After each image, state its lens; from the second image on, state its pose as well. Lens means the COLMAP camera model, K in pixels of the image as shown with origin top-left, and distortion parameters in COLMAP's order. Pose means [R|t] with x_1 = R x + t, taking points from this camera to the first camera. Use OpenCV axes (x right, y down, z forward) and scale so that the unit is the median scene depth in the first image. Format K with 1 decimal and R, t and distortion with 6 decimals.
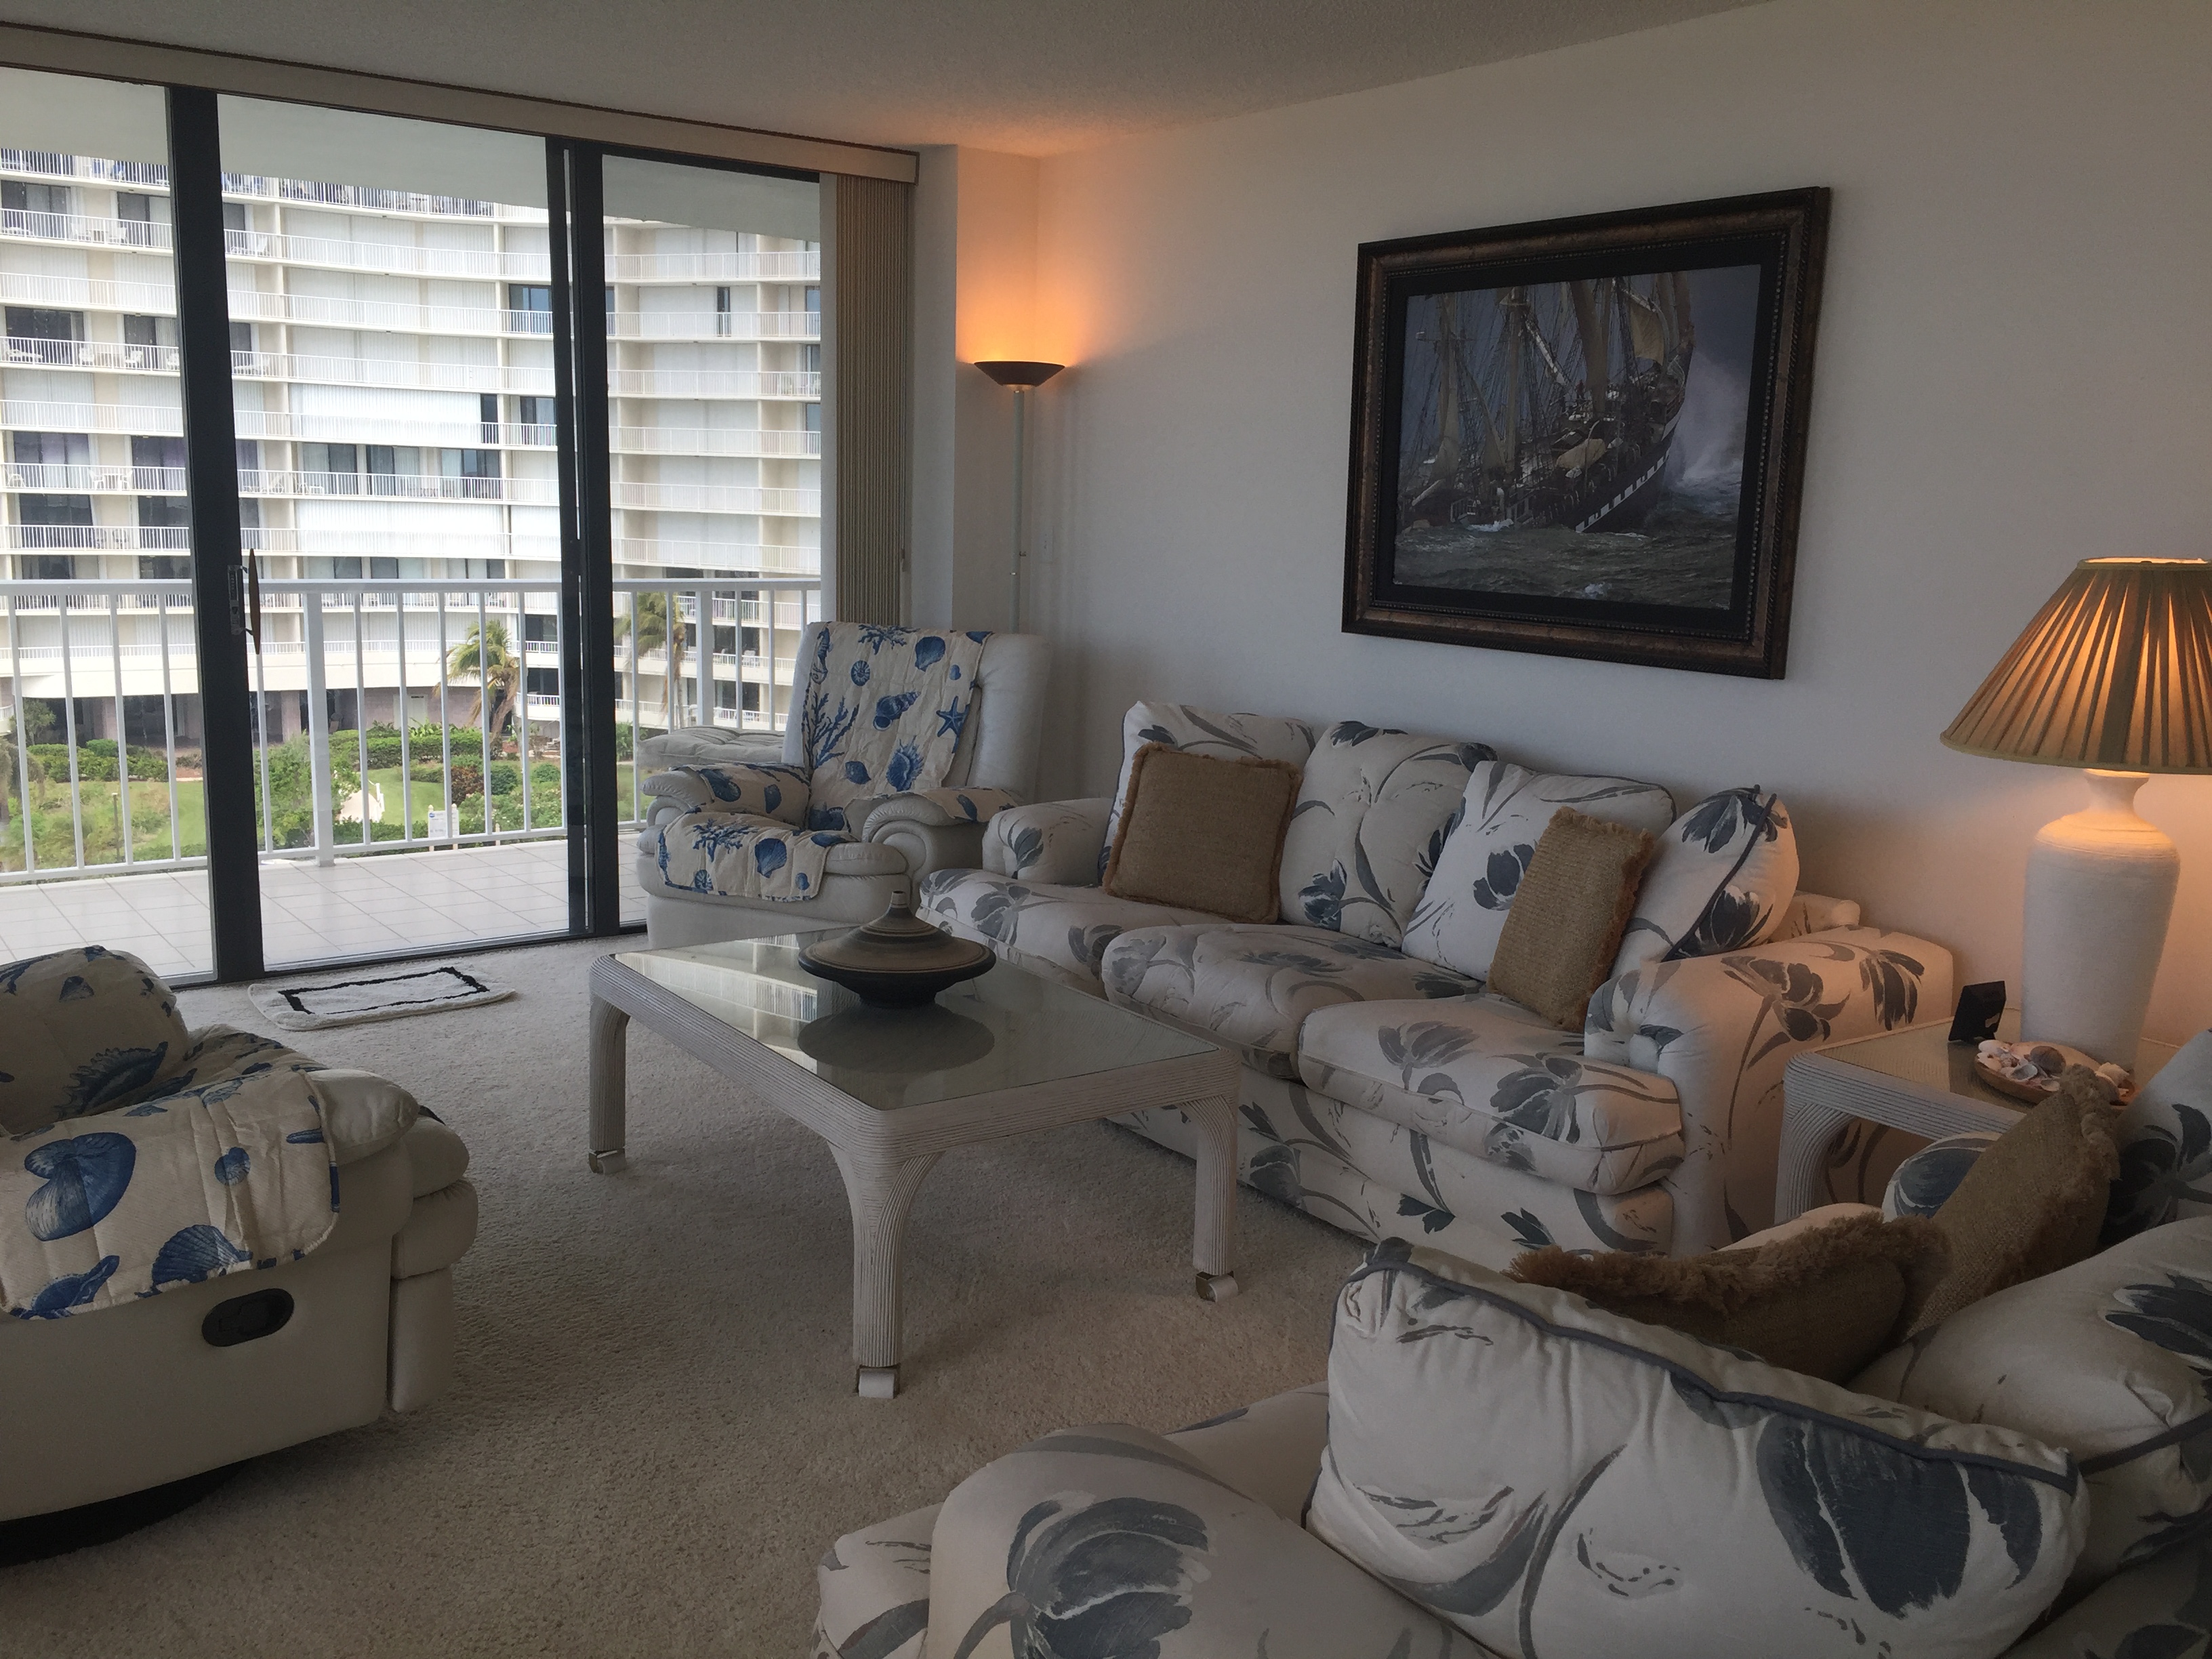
lens RADIAL K [[1909.7, 0, 1093.5], [0, 1909.7, 828.8], [0, 0, 1]] dist [0.050701, -0.006116]
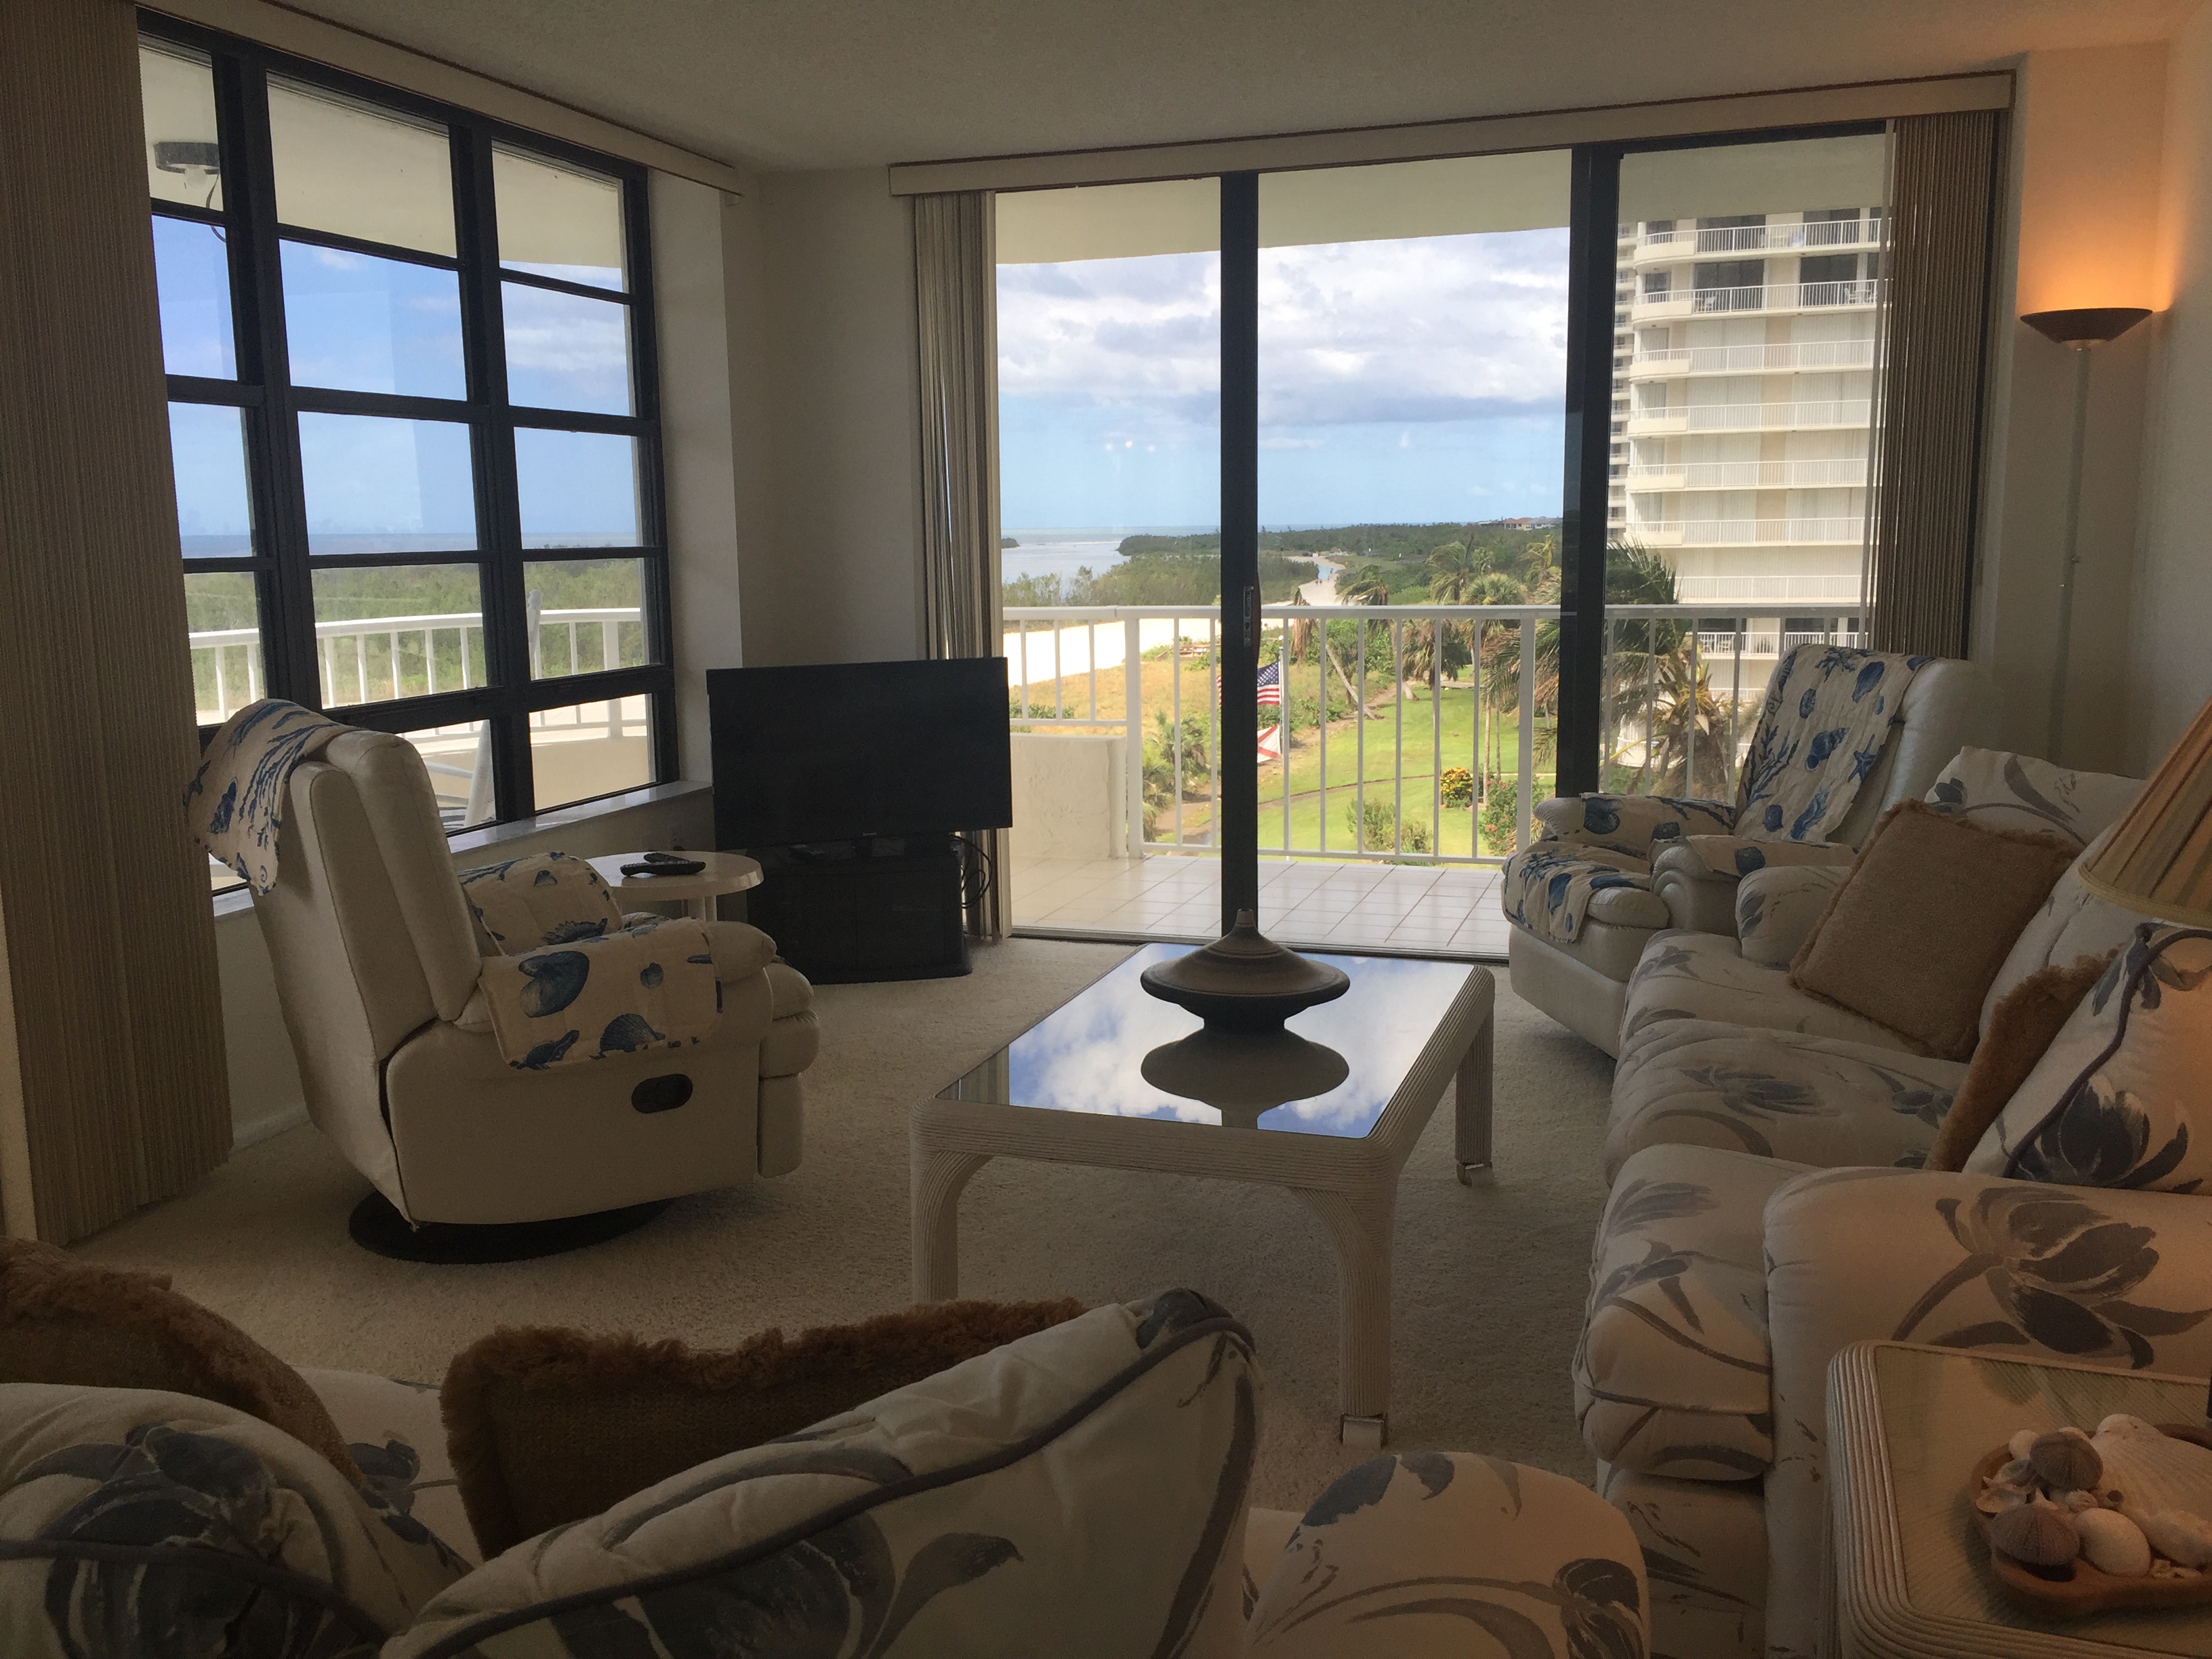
lens RADIAL K [[1909.7, 0, 1109.6], [0, 1909.7, 808.6], [0, 0, 1]] dist [0.050701, -0.006116]
pose [[0.583828, 0.088129, -0.807080, 0.401604], [-0.118160, 0.992730, 0.022926, -0.018620], [0.803233, 0.081980, 0.589997, 0.258284]]
